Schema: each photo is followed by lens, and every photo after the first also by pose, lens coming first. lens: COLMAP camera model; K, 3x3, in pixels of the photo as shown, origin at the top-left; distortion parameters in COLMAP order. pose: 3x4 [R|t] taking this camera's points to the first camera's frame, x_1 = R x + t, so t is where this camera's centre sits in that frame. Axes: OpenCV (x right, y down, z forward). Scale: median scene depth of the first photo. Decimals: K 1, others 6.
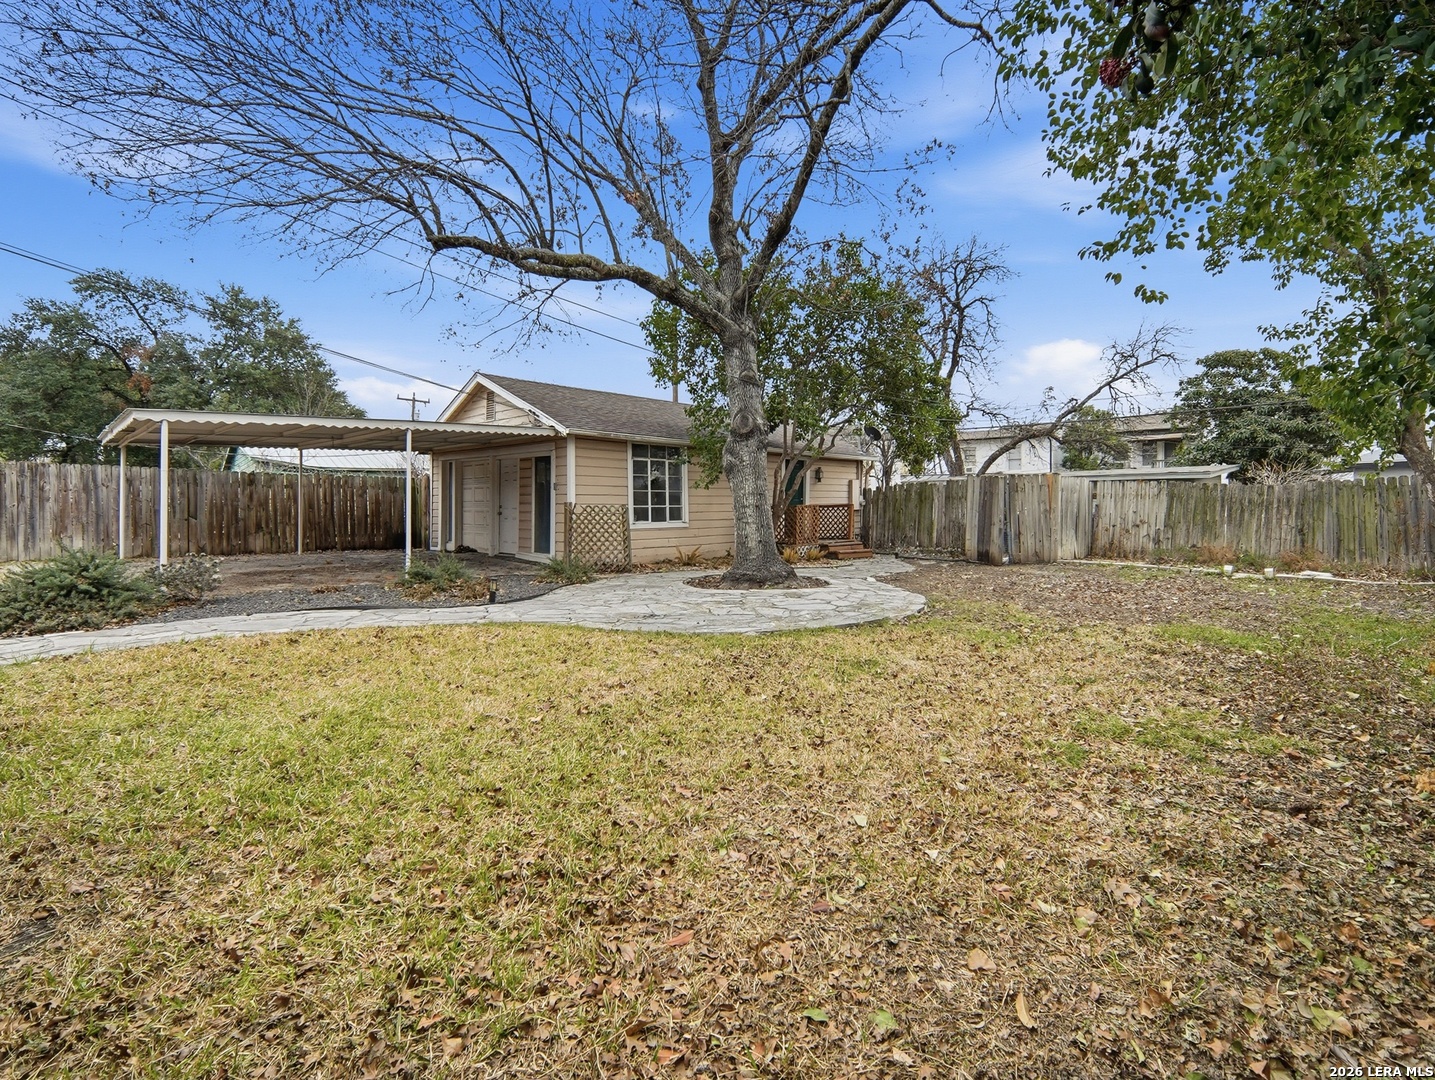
lens RADIAL K [[650.5, 0, 721.5], [0, 650.5, 502.0], [0, 0, 1]] dist [-0.006627, -0.001818]
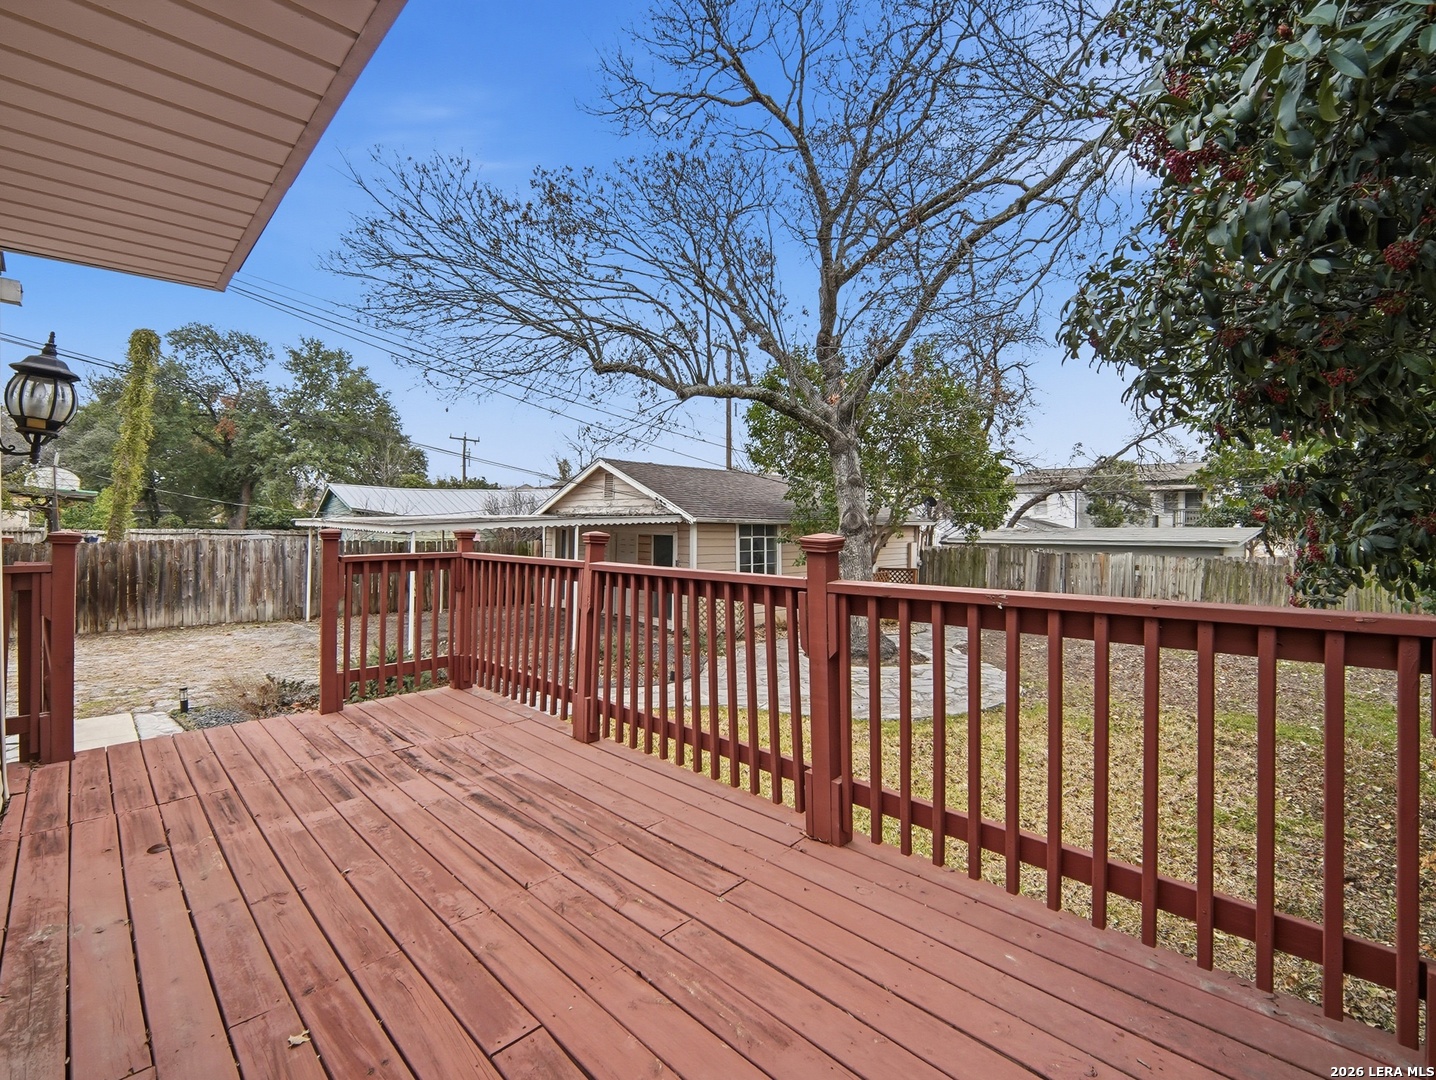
lens RADIAL K [[650.9, 0, 709.1], [0, 650.9, 517.0], [0, 0, 1]] dist [-0.006627, -0.001818]
pose [[0.999789, 0.010517, -0.017624, -0.167495], [-0.010540, 0.999944, -0.001175, -0.099734], [0.017611, 0.001360, 0.999844, -0.156903]]
